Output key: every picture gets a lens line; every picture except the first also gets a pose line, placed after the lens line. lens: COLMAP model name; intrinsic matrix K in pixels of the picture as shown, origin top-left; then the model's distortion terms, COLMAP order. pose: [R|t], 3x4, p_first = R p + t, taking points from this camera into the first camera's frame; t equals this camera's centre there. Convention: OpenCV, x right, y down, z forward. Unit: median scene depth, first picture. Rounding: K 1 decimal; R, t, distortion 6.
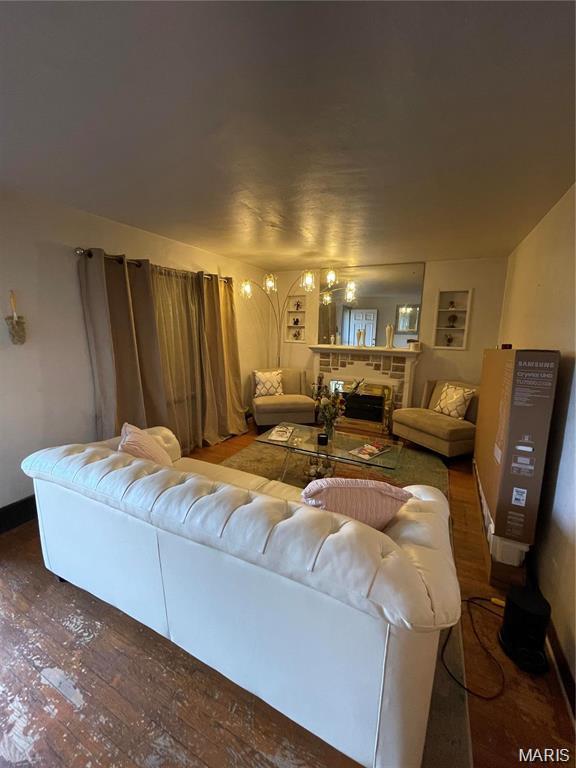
lens RADIAL K [[314.9, 0, 288.0], [0, 314.9, 384.0], [0, 0, 1]] dist [-0.000802, -0.000222]
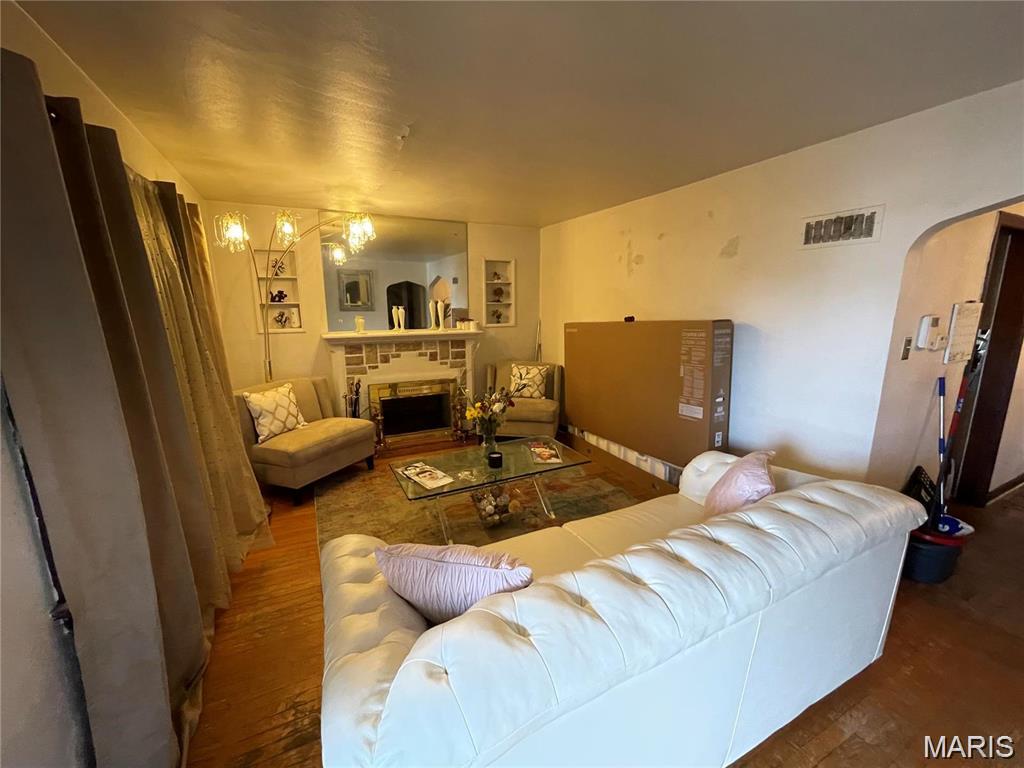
lens RADIAL K [[419.9, 0, 512.0], [0, 419.9, 384.0], [0, 0, 1]] dist [-0.000802, -0.000222]
pose [[0.591845, -0.173106, 0.787245, -0.415165], [0.157122, 0.982708, 0.097964, -0.059369], [-0.790590, 0.065714, 0.608810, 0.254327]]
